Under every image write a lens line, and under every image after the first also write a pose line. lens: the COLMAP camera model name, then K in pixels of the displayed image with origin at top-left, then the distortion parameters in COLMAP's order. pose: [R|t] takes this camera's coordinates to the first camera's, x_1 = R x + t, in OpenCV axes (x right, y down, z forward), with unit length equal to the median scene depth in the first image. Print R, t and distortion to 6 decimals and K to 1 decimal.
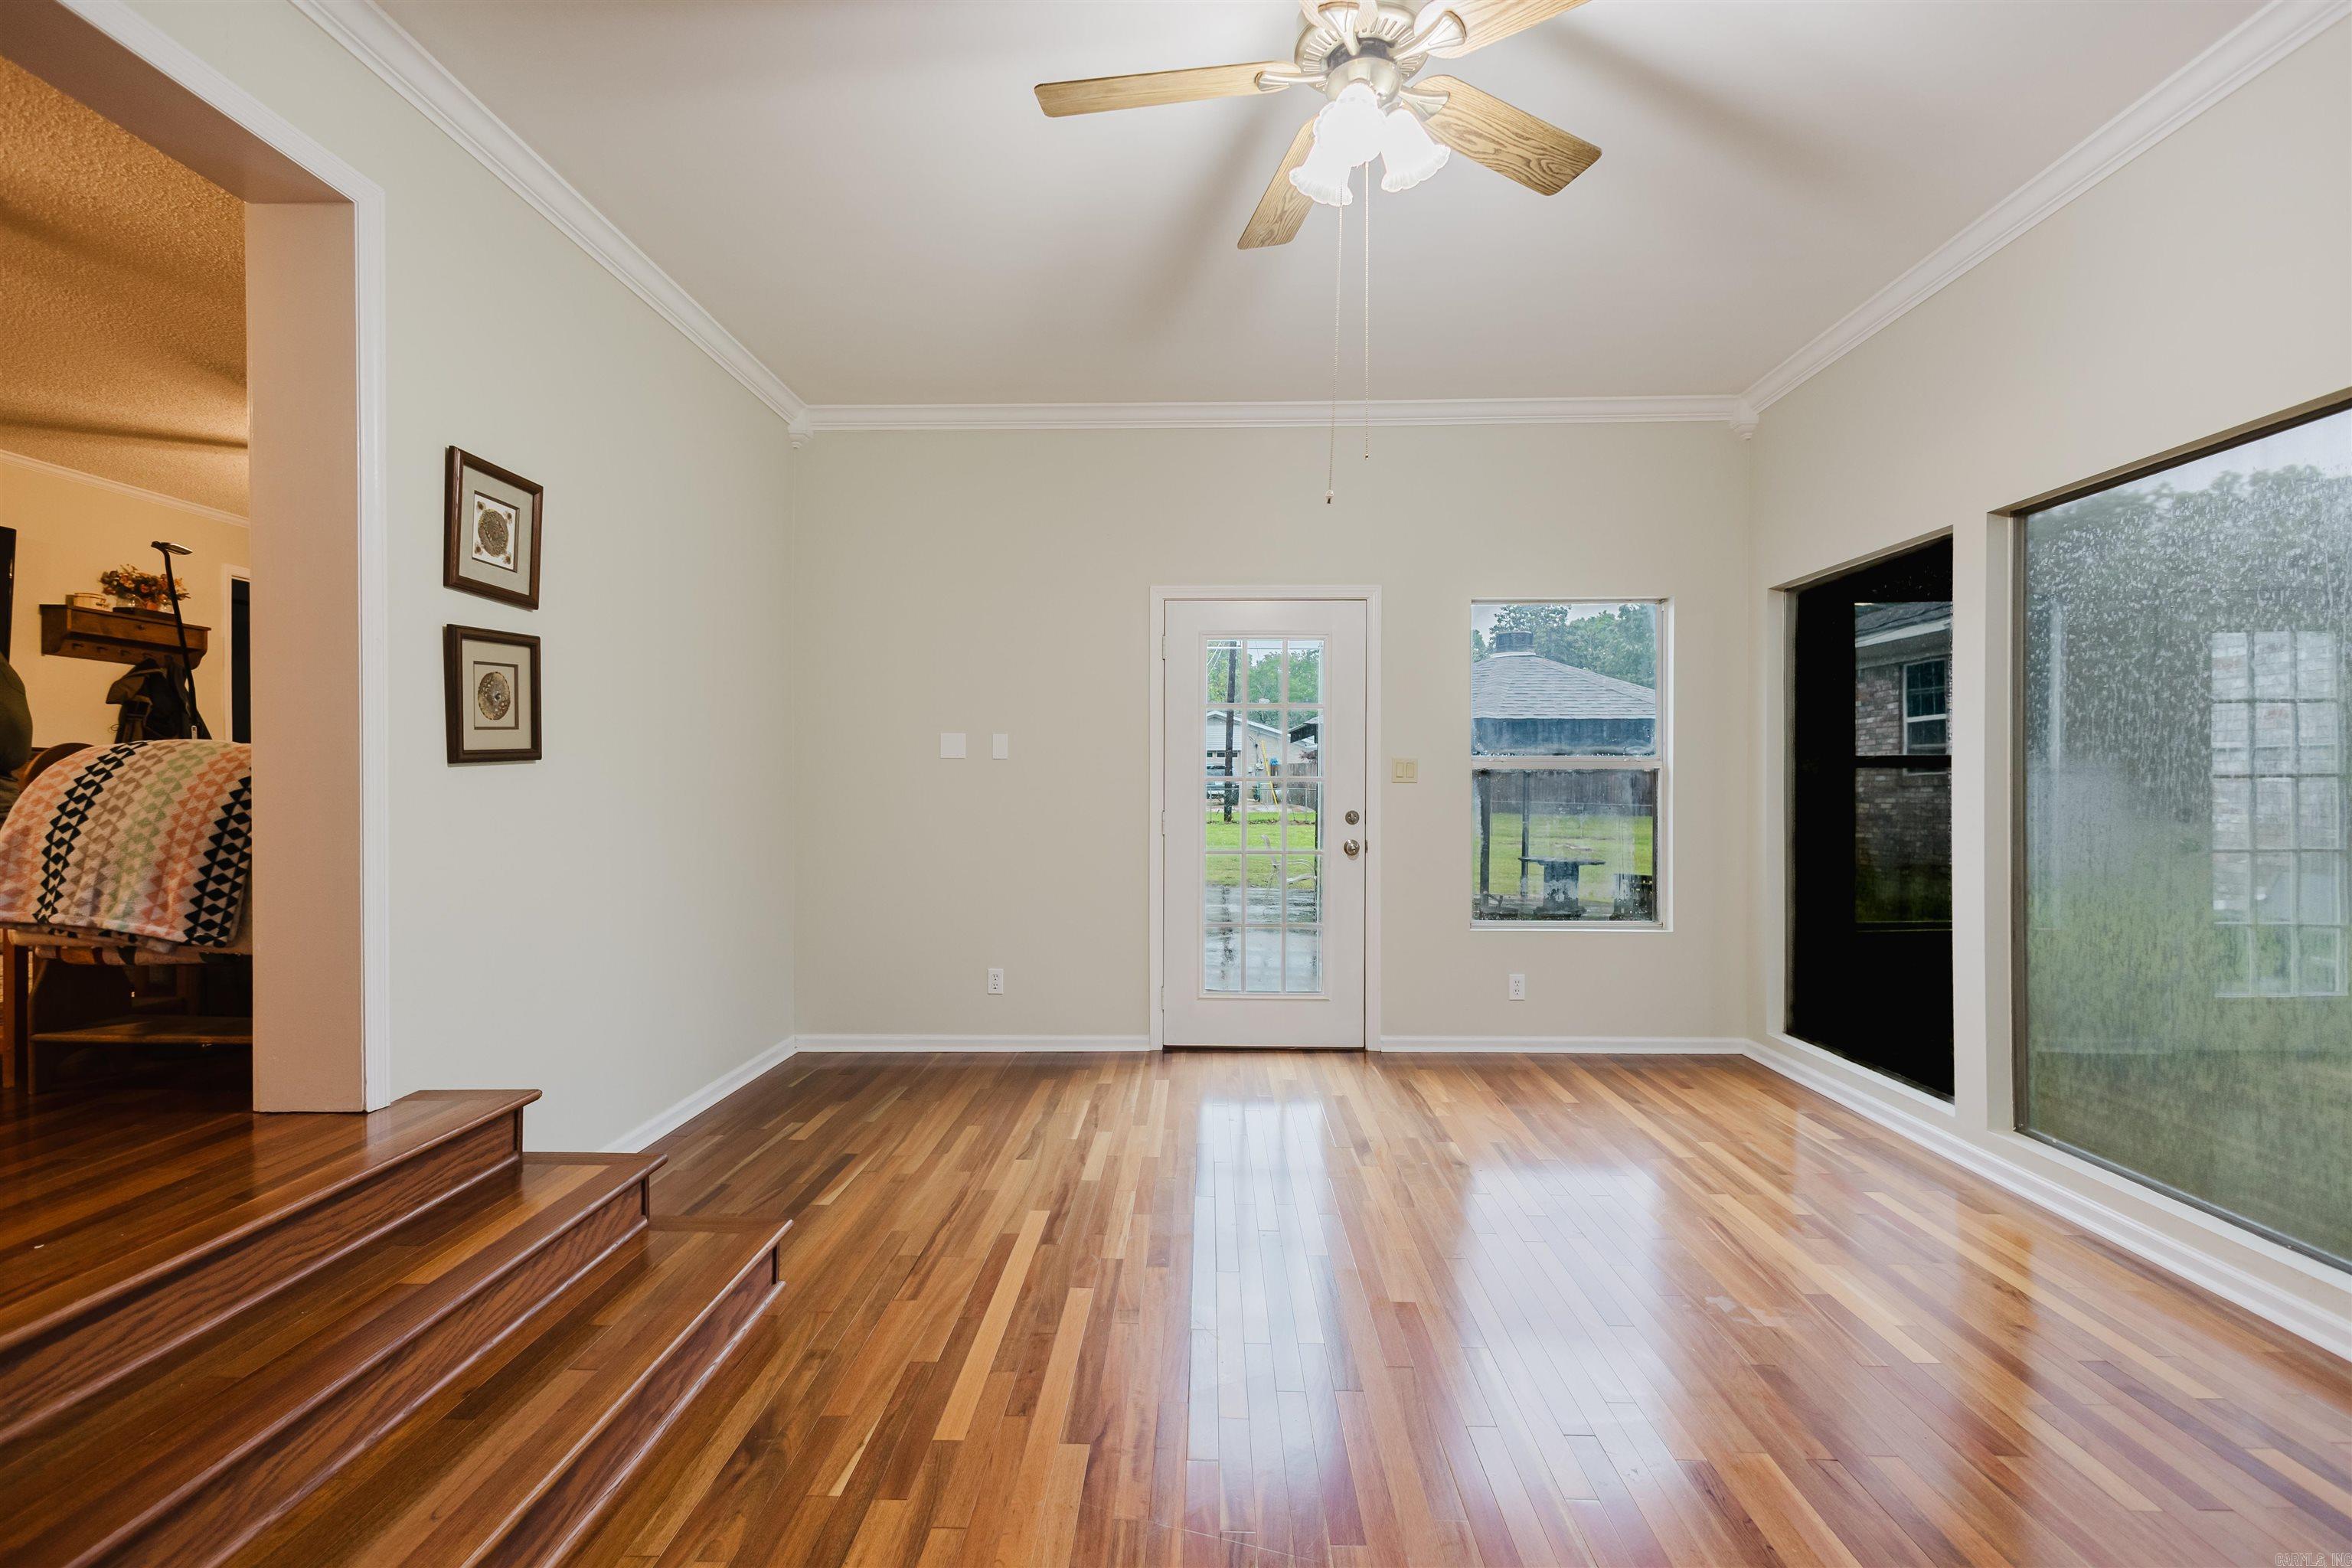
lens RADIAL K [[1075.5, 0, 1176.9], [0, 1075.5, 787.1], [0, 0, 1]] dist [0.010649, -0.003039]
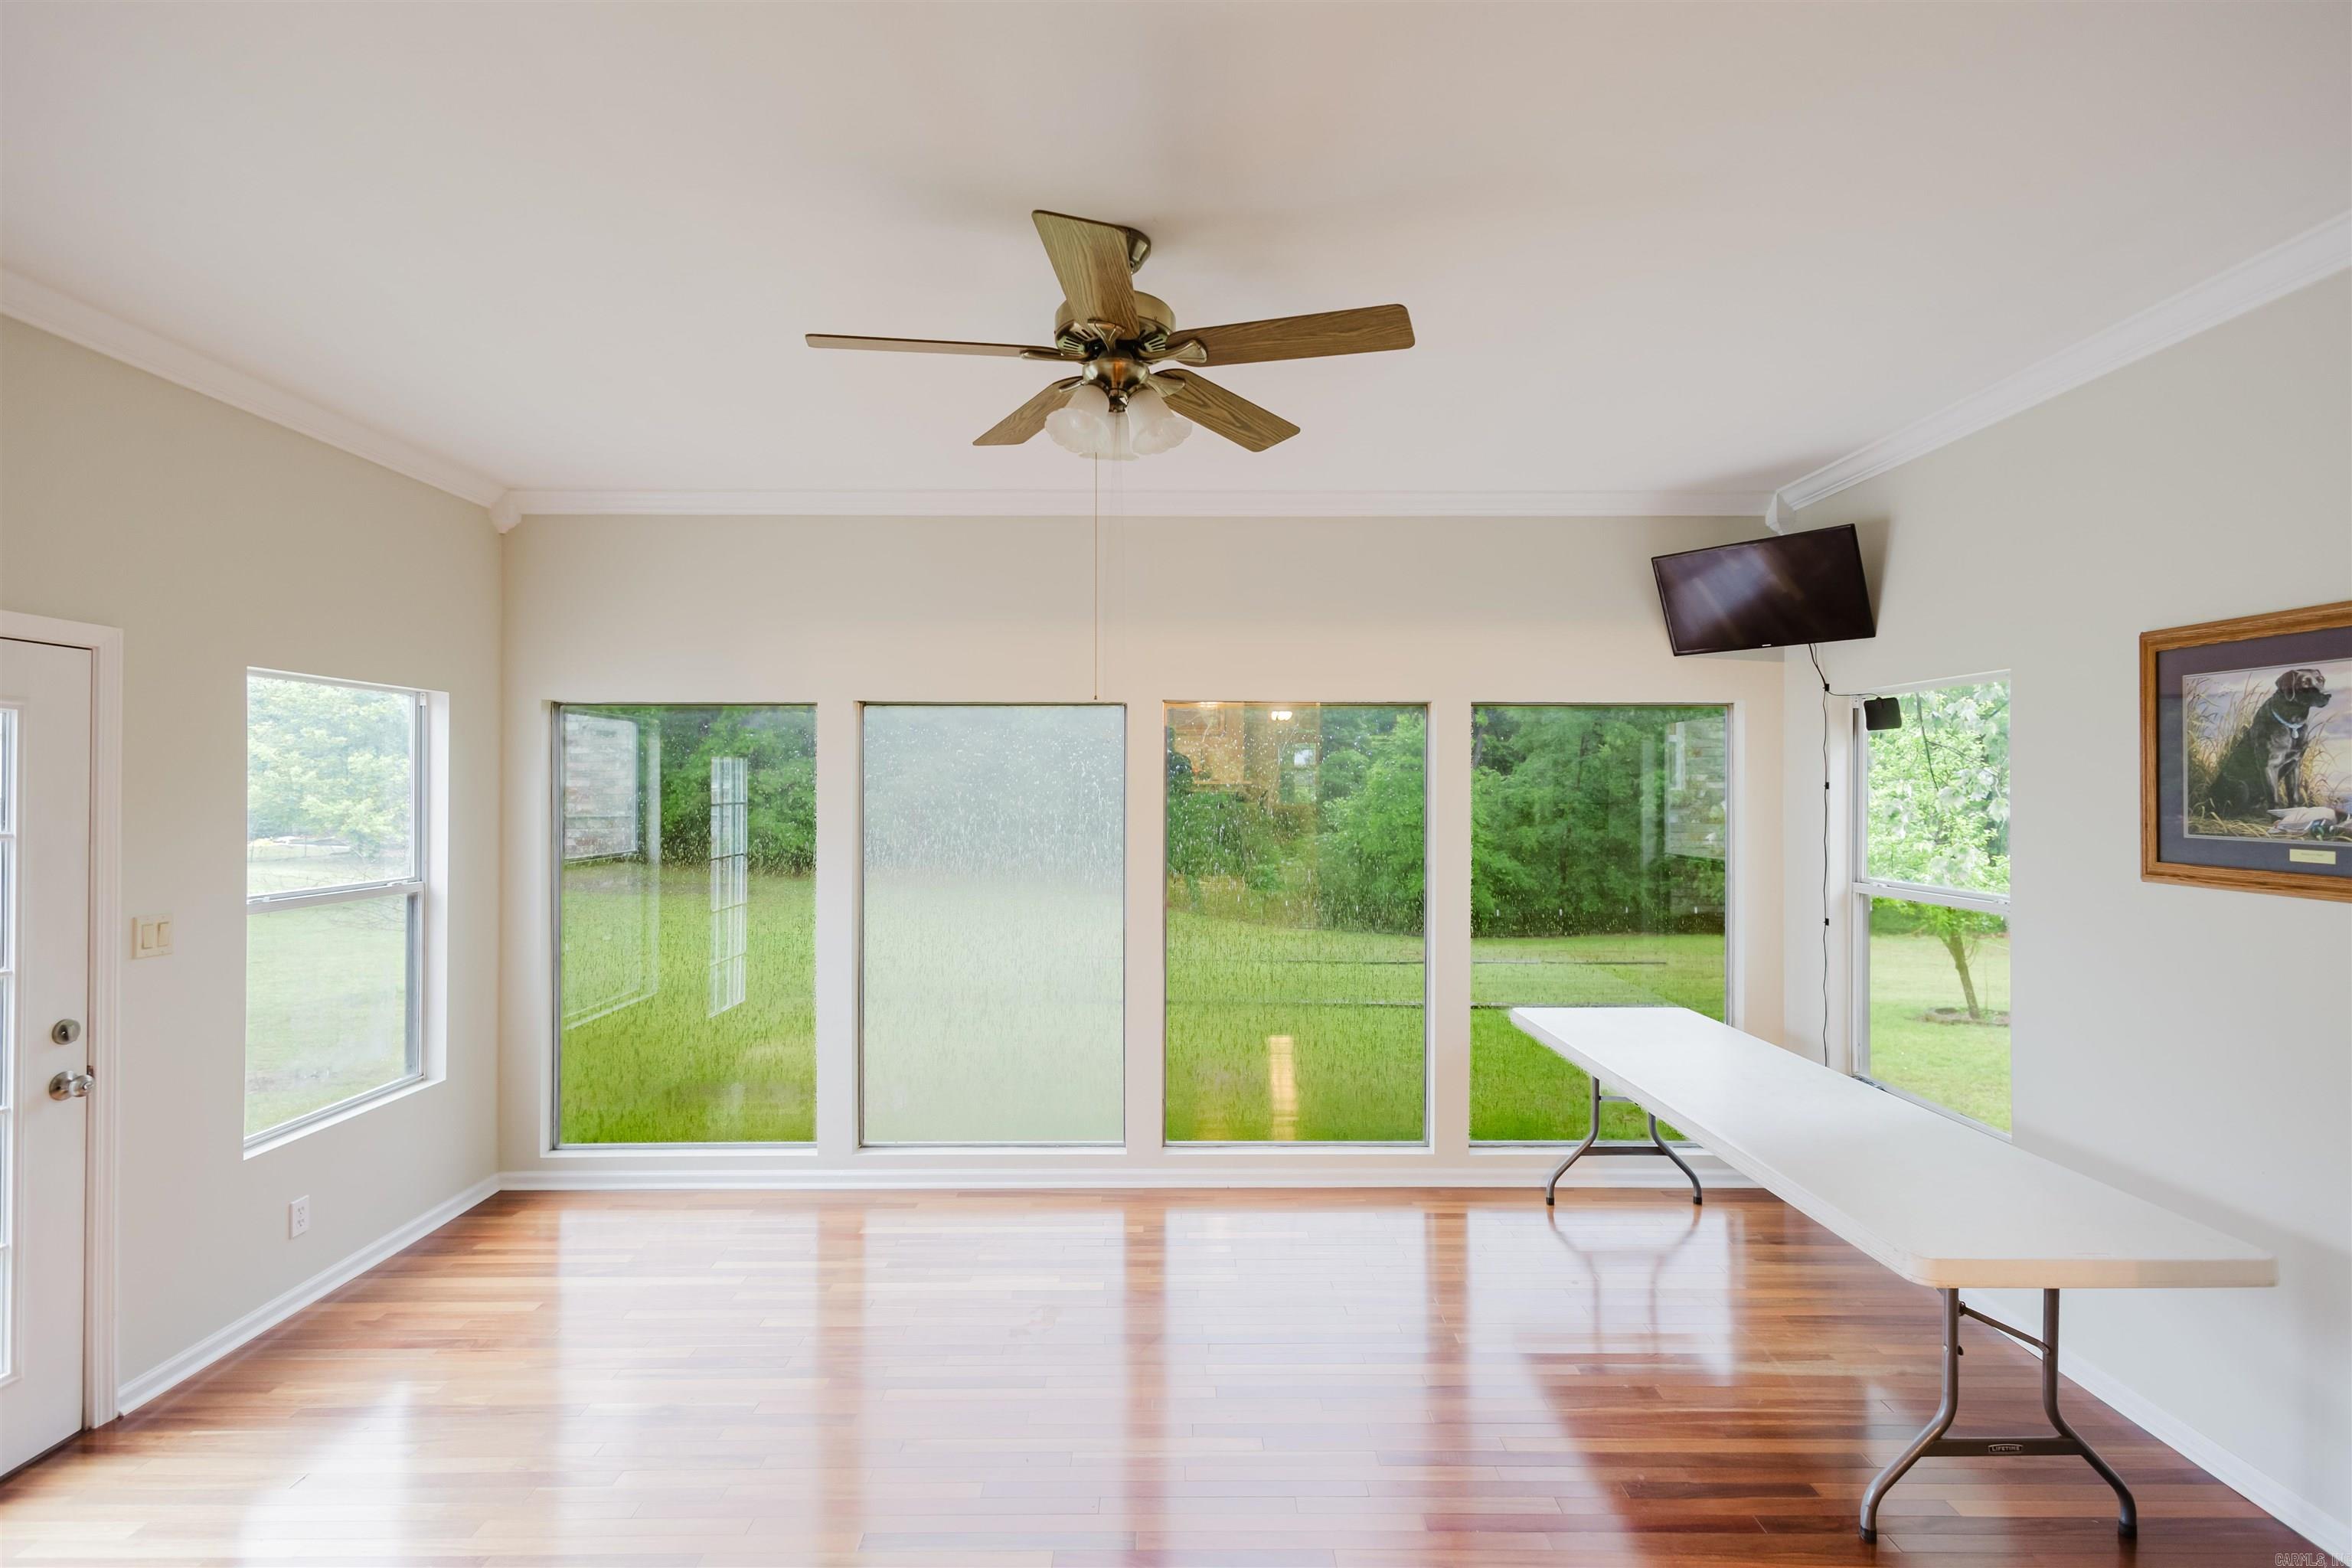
lens RADIAL K [[1075.5, 0, 1176.4], [0, 1075.5, 777.5], [0, 0, 1]] dist [0.010649, -0.003039]
pose [[-0.045277, 0.009024, 0.998934, -0.822419], [0.000536, 0.999959, -0.009009, -0.186113], [-0.998974, 0.000128, -0.045280, 0.849277]]
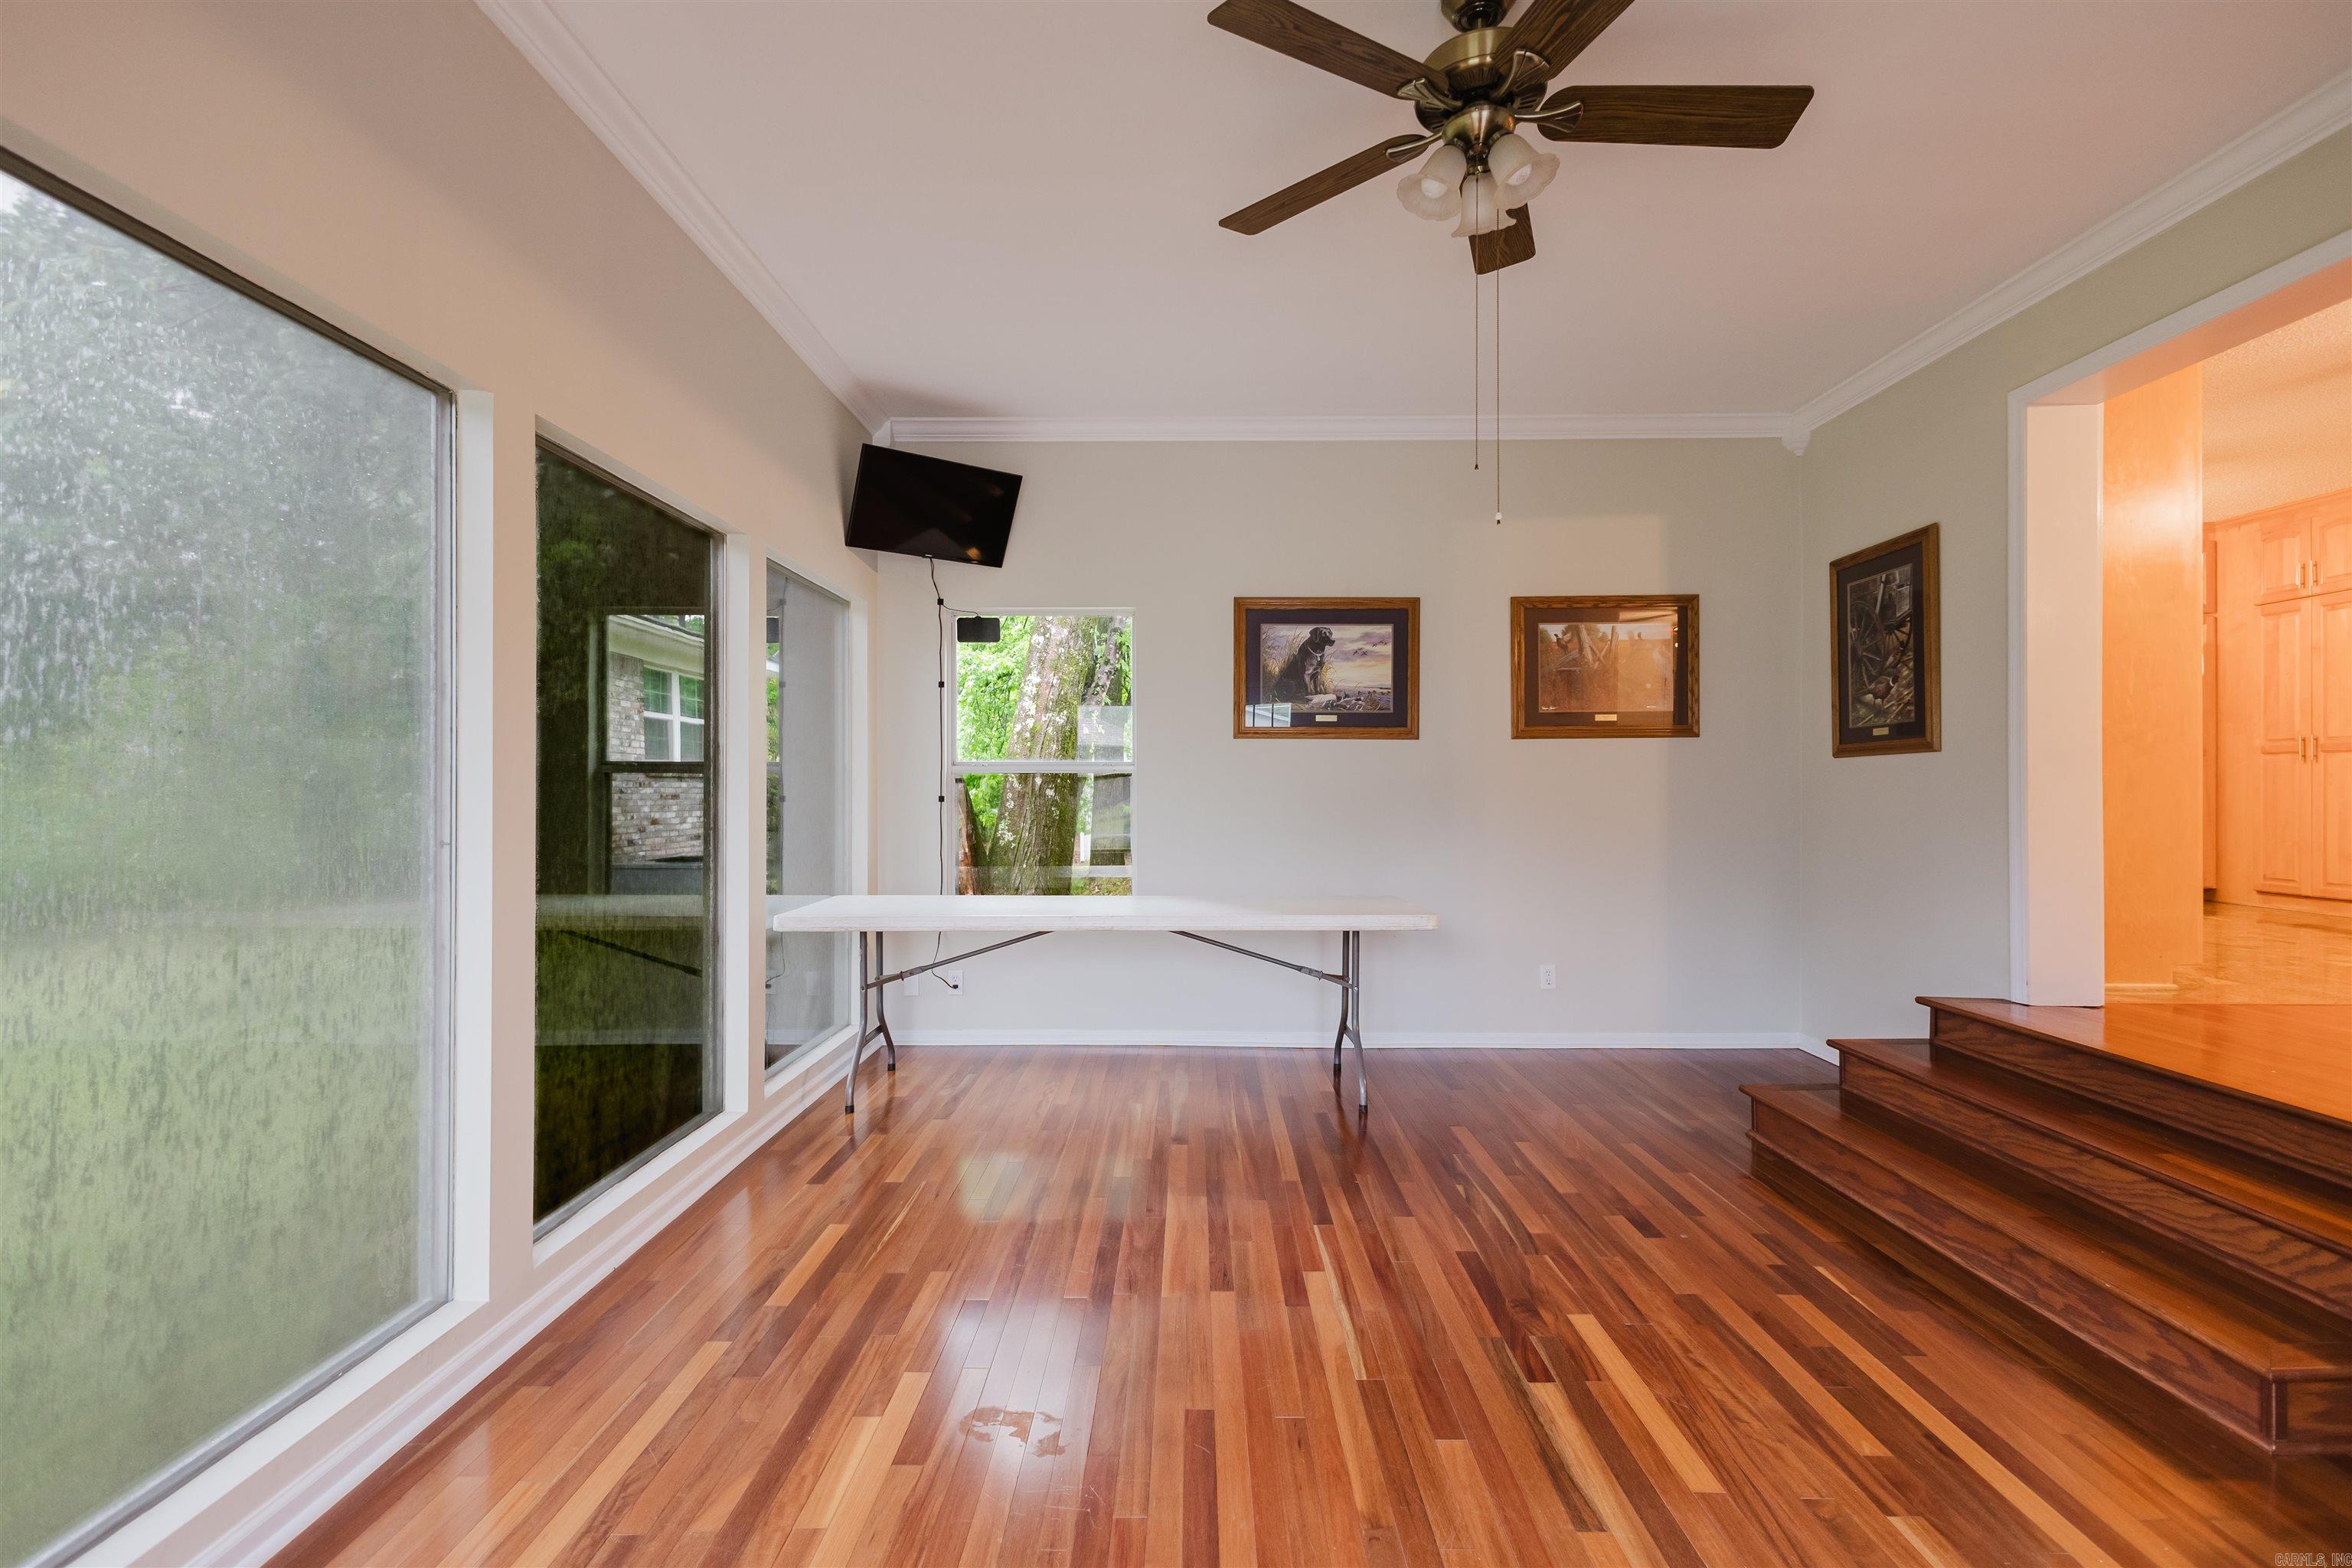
lens RADIAL K [[1075.5, 0, 1183.6], [0, 1075.5, 780.2], [0, 0, 1]] dist [0.010649, -0.003039]
pose [[-0.999764, 0.000102, -0.021744, 0.422259], [0.000081, 1.000000, 0.000963, -0.009343], [0.021744, 0.000961, -0.999763, 1.780669]]
